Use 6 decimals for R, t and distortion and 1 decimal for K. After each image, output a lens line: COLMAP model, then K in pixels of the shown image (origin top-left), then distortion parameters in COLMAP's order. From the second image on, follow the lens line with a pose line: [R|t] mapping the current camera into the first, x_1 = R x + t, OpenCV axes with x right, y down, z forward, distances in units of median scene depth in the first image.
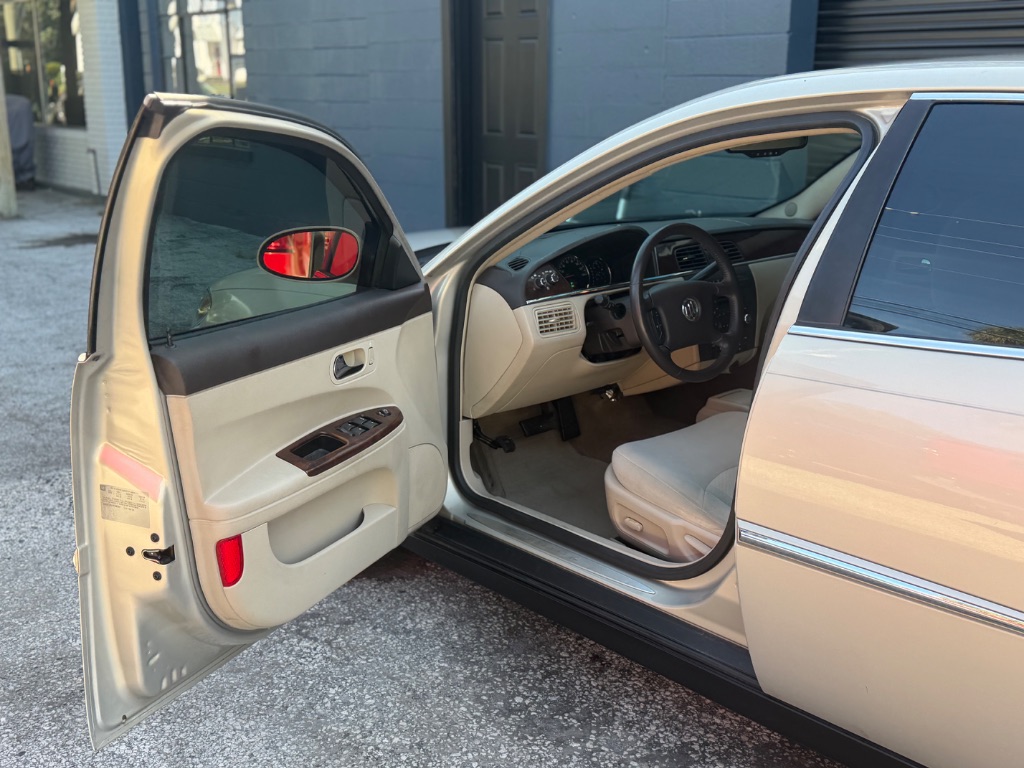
lens RADIAL K [[1130.4, 0, 509.9], [0, 1130.4, 380.1], [0, 0, 1]] dist [0.042688, 0.000000]
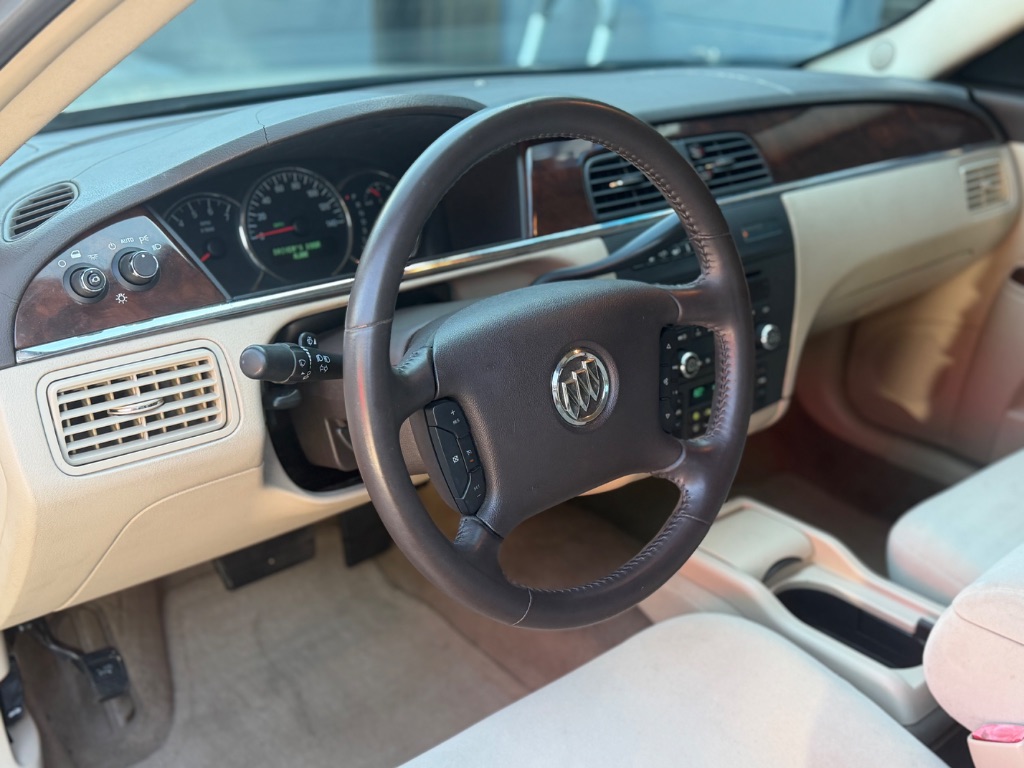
lens RADIAL K [[1130.4, 0, 515.9], [0, 1130.4, 386.9], [0, 0, 1]] dist [0.042688, 0.000000]
pose [[0.999201, 0.038833, -0.009441, 0.143426], [-0.037022, 0.988404, 0.147263, -0.106529], [0.015050, -0.146796, 0.989052, 0.689530]]
